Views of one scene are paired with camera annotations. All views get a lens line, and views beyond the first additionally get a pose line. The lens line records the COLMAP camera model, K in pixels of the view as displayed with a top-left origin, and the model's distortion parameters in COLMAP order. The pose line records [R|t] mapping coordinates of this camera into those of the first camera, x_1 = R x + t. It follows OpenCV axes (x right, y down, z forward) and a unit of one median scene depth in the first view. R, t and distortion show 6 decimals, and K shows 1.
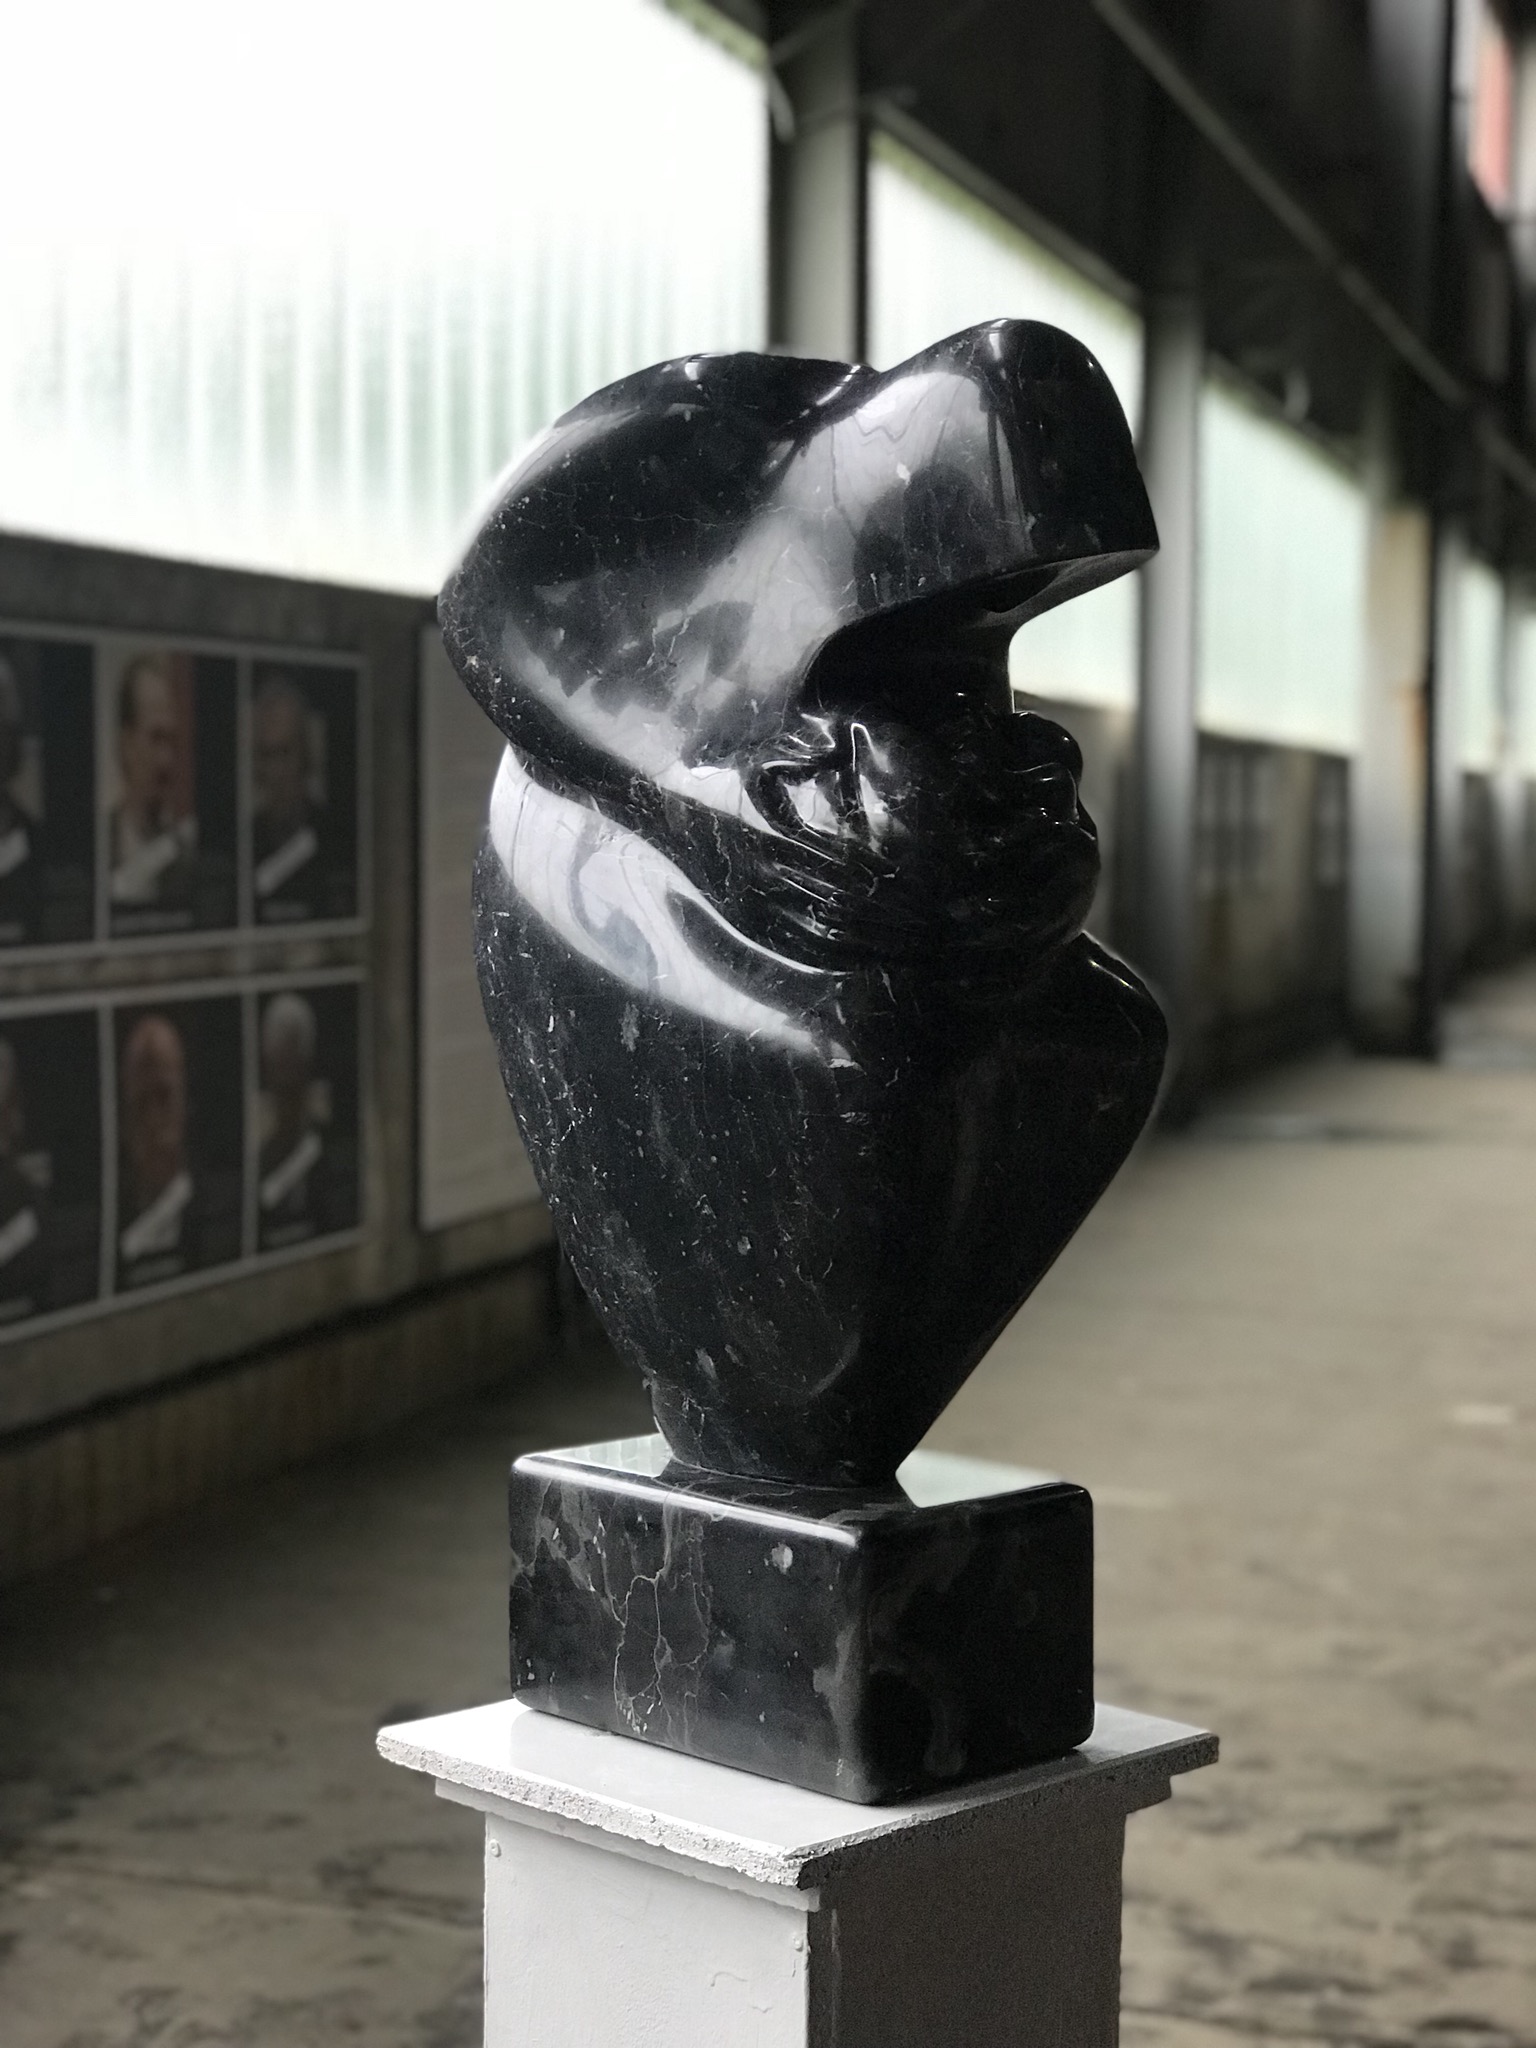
lens RADIAL K [[3389.3, 0, 767.9], [0, 3389.3, 1030.2], [0, 0, 1]] dist [0.008045, 0.000000]
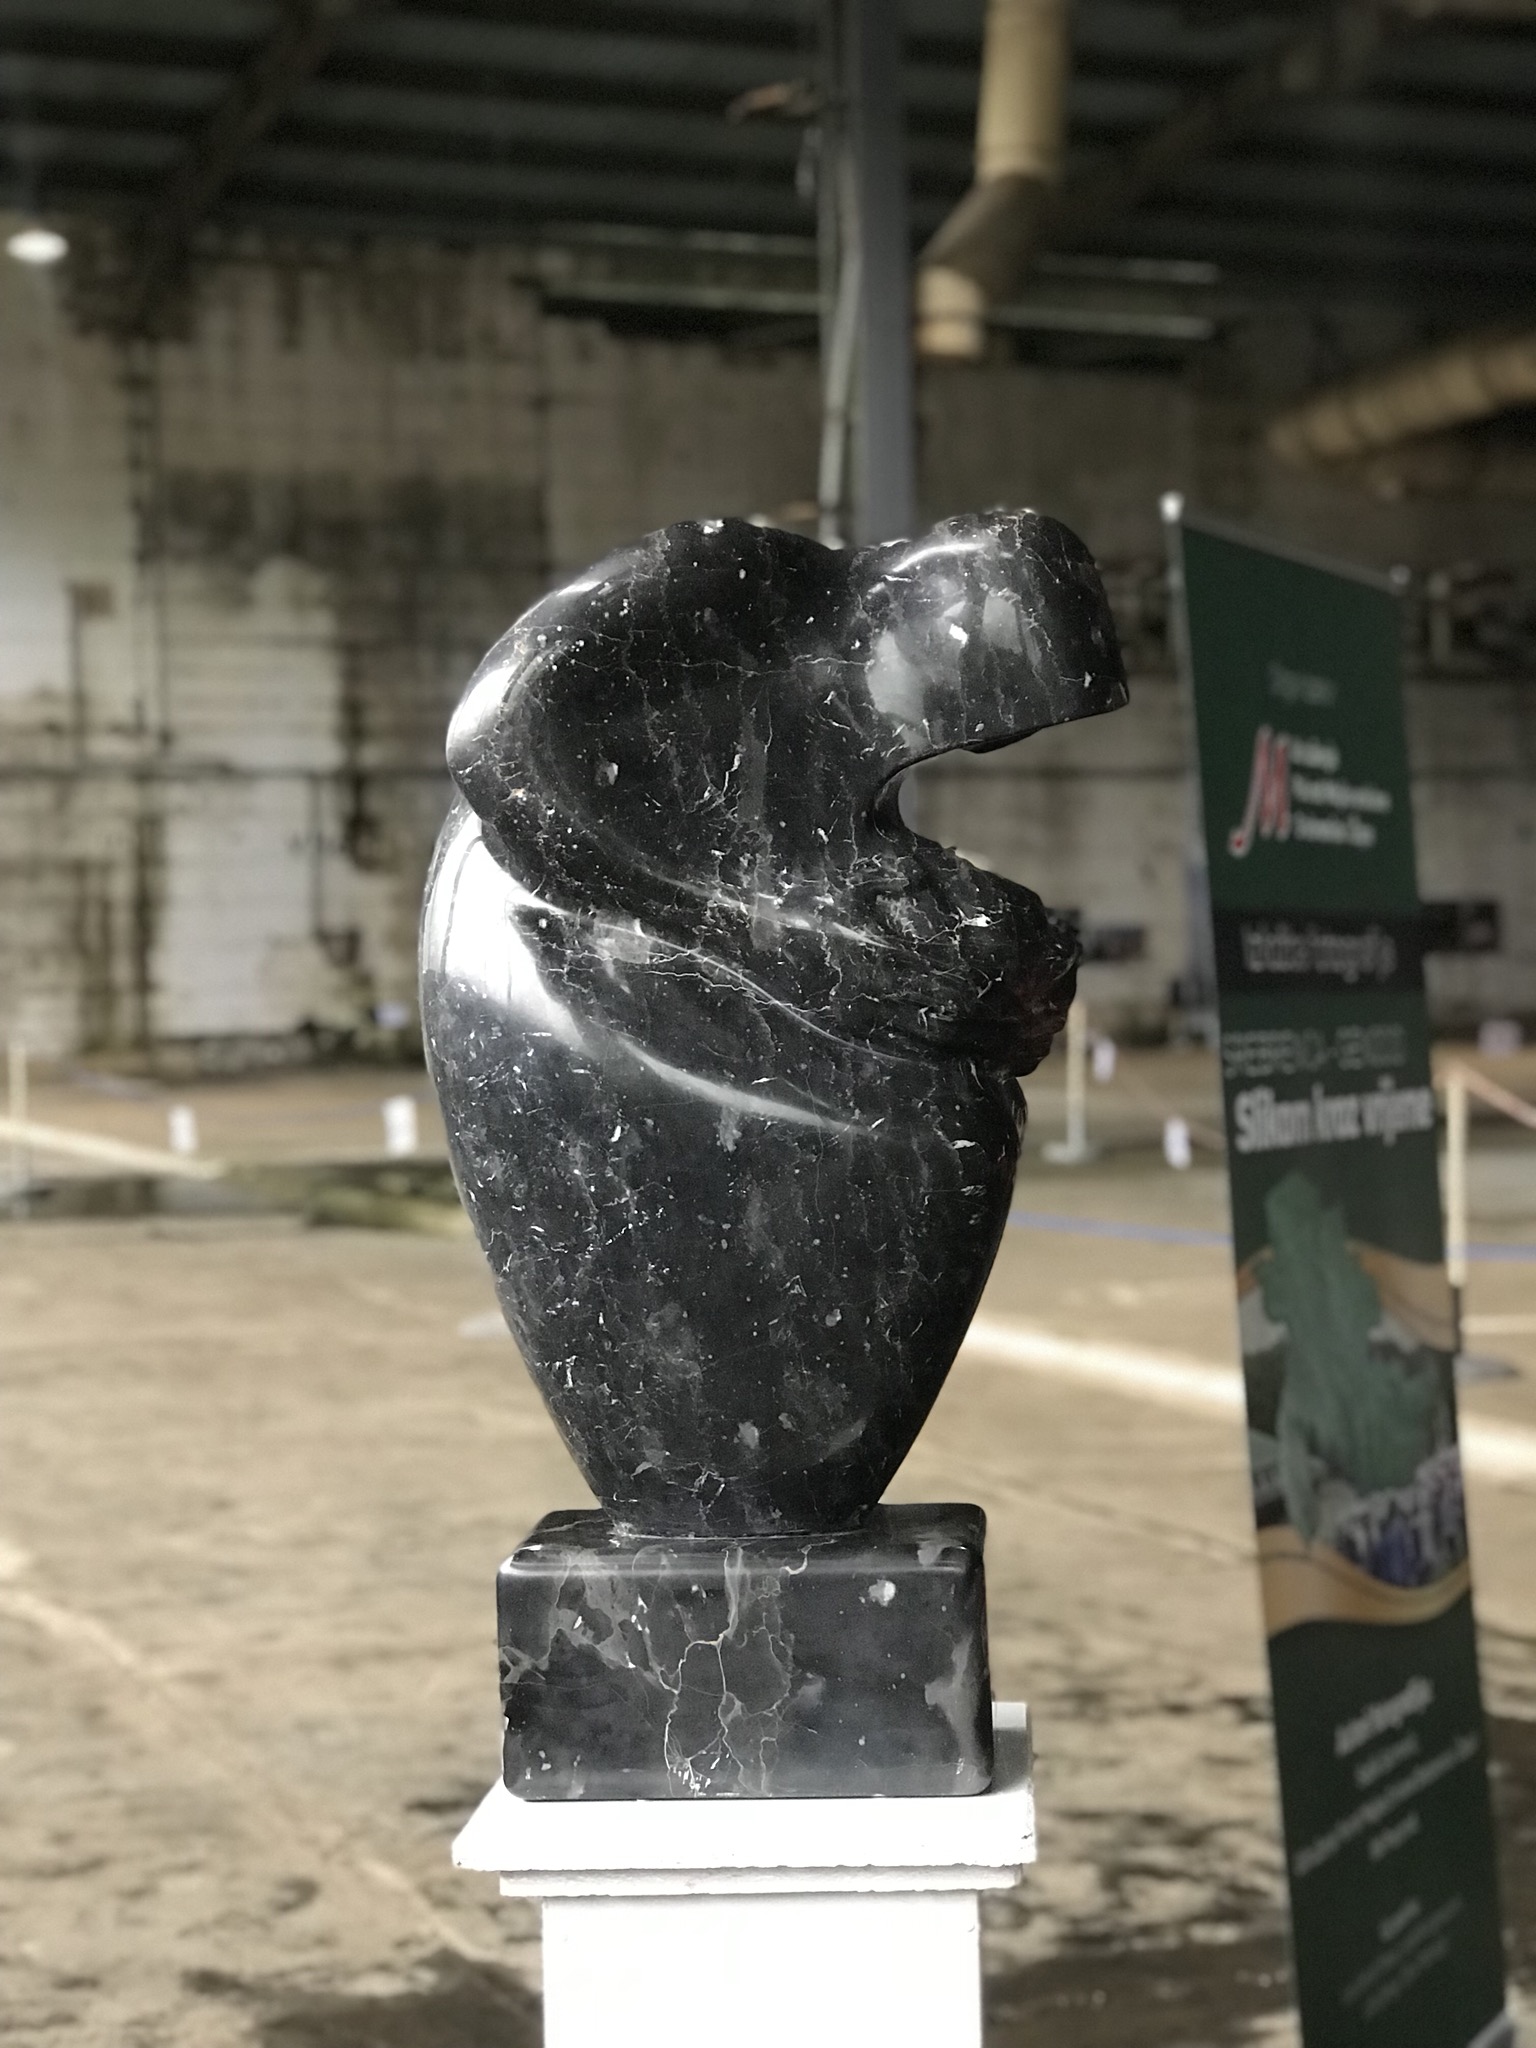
lens RADIAL K [[3389.3, 0, 767.6], [0, 3389.3, 1018.0], [0, 0, 1]] dist [0.008045, 0.000000]
pose [[0.743510, -0.040093, 0.667522, -0.736773], [0.070578, 0.997331, -0.018711, -0.014818], [-0.664990, 0.061024, 0.744355, 0.173691]]
